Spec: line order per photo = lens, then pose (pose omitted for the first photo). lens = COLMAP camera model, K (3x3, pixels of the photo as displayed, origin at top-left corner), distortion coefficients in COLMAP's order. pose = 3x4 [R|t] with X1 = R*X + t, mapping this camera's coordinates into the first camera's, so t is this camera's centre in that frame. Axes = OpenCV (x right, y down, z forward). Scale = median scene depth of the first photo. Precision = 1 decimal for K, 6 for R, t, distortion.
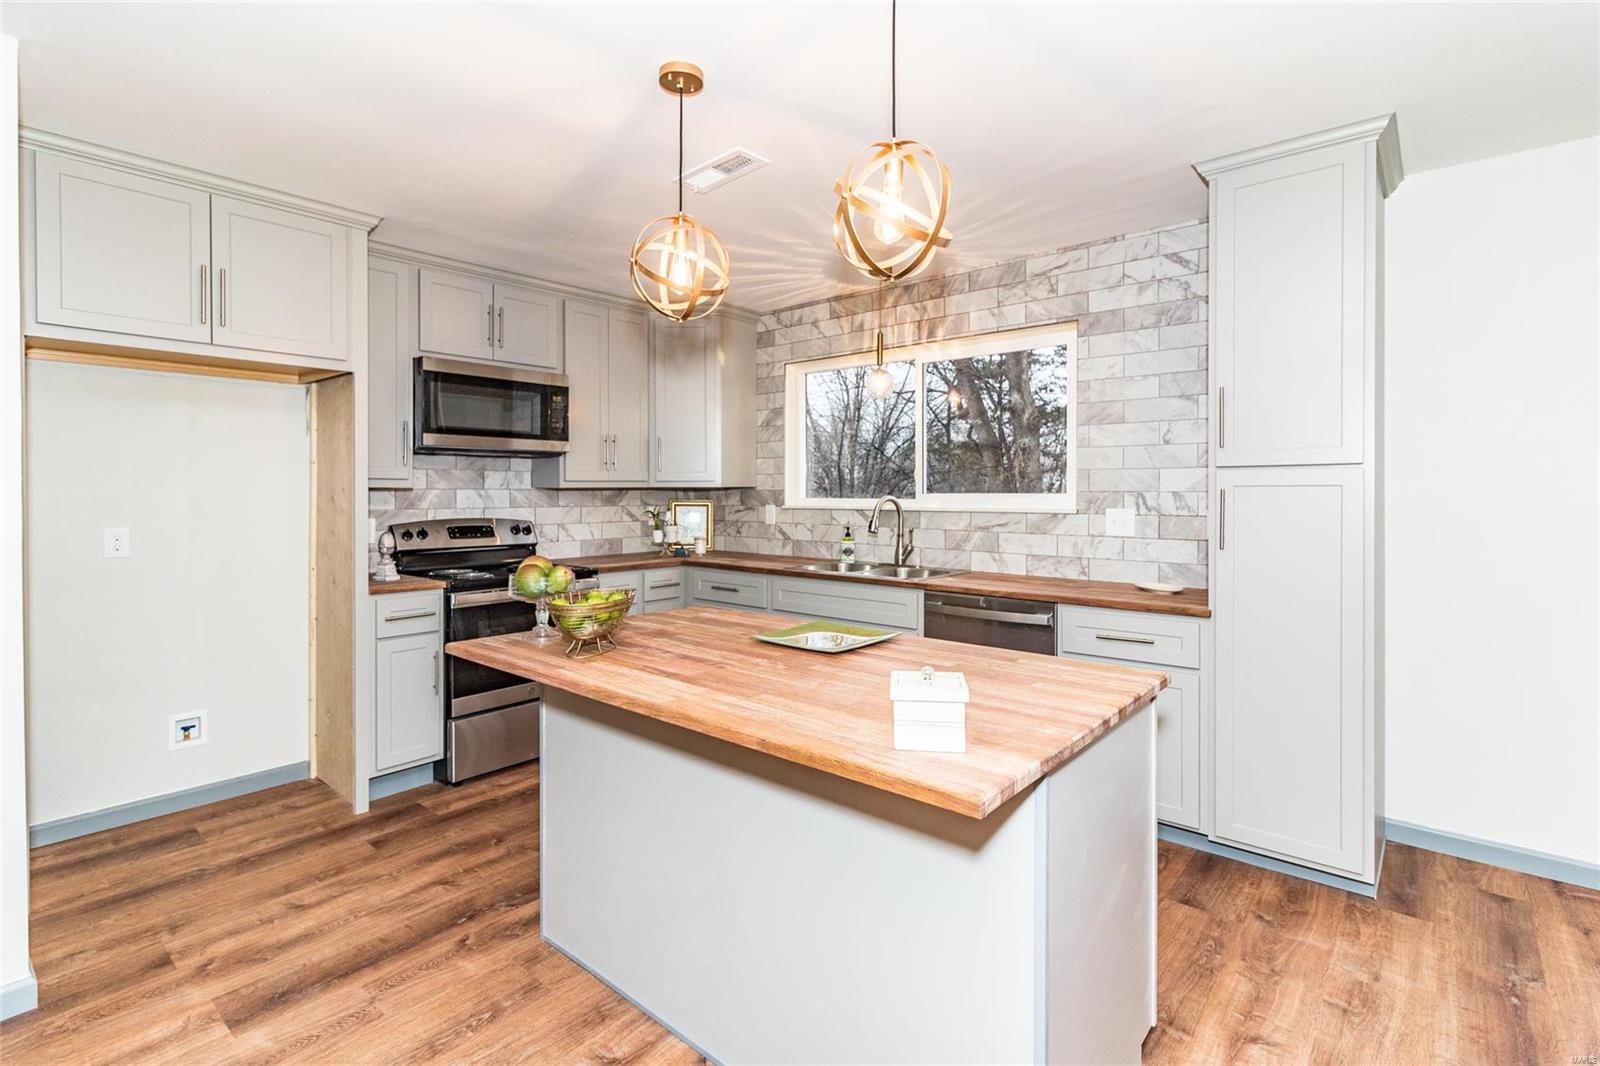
lens RADIAL K [[760.3, 0, 754.2], [0, 760.3, 496.8], [0, 0, 1]] dist [0.015979, 0.004149]
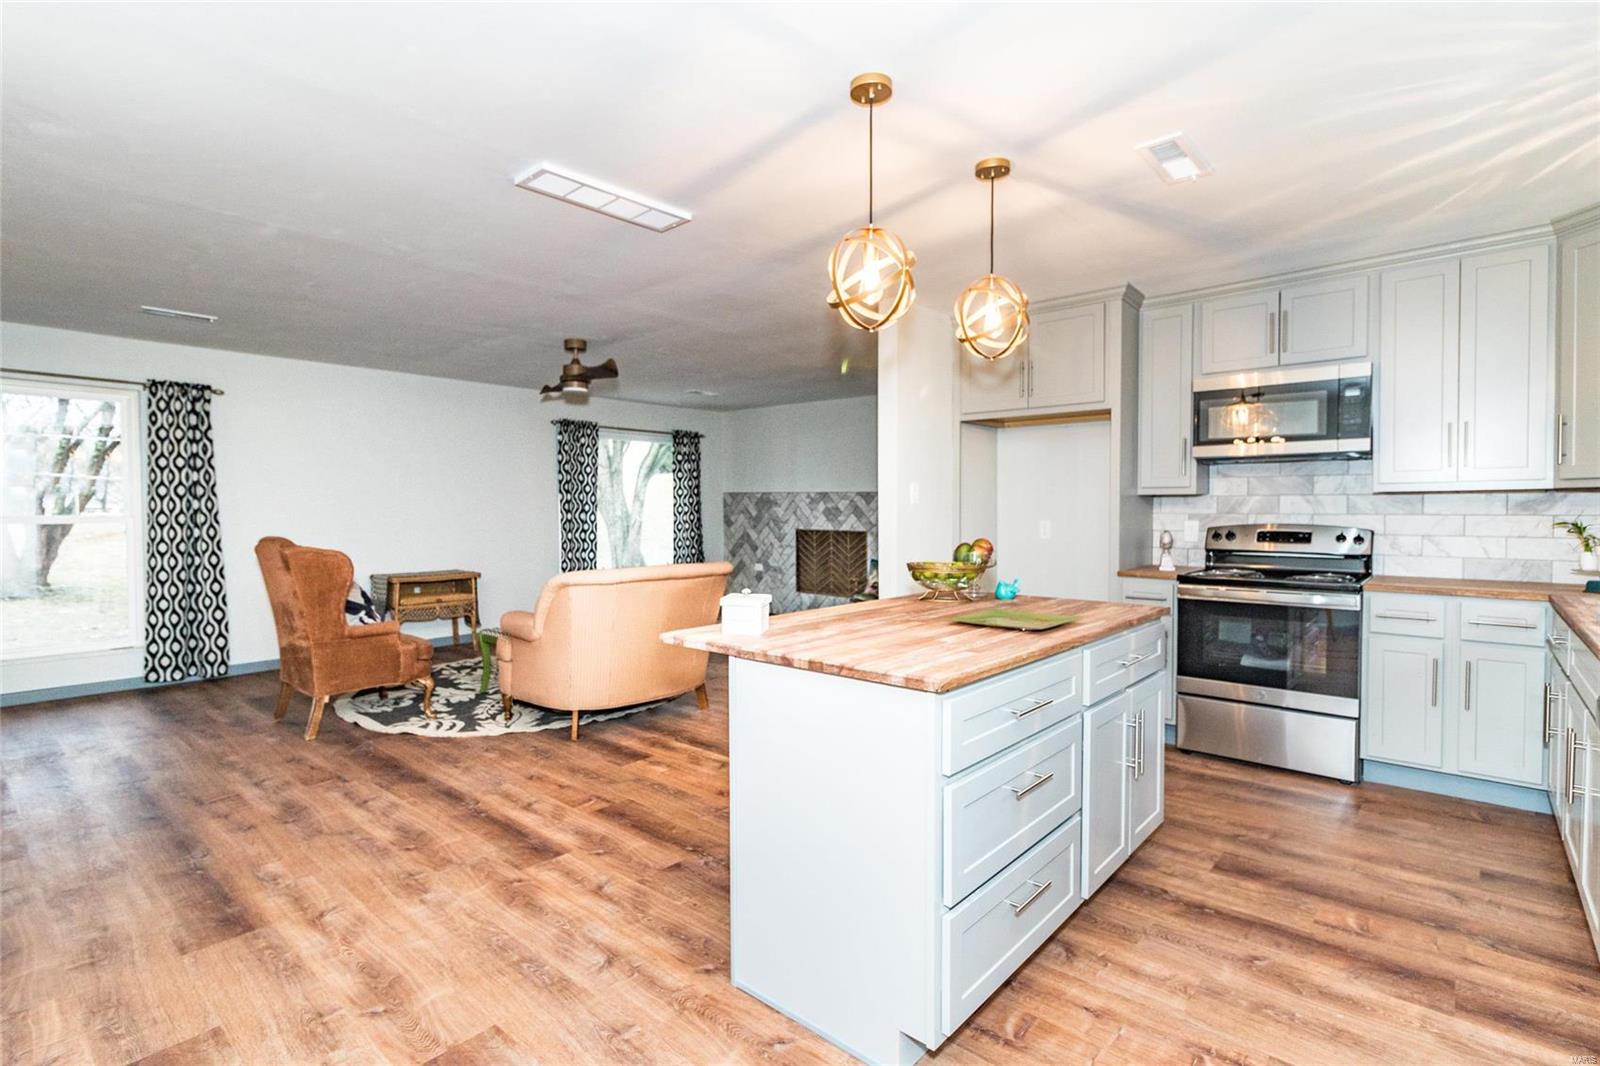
lens RADIAL K [[760.3, 0, 838.1], [0, 760.3, 533.1], [0, 0, 1]] dist [0.015979, 0.004149]
pose [[0.045148, 0.036834, -0.998301, 0.625899], [-0.003956, 0.999319, 0.036693, 0.006102], [0.998972, 0.002293, 0.045263, 0.365652]]
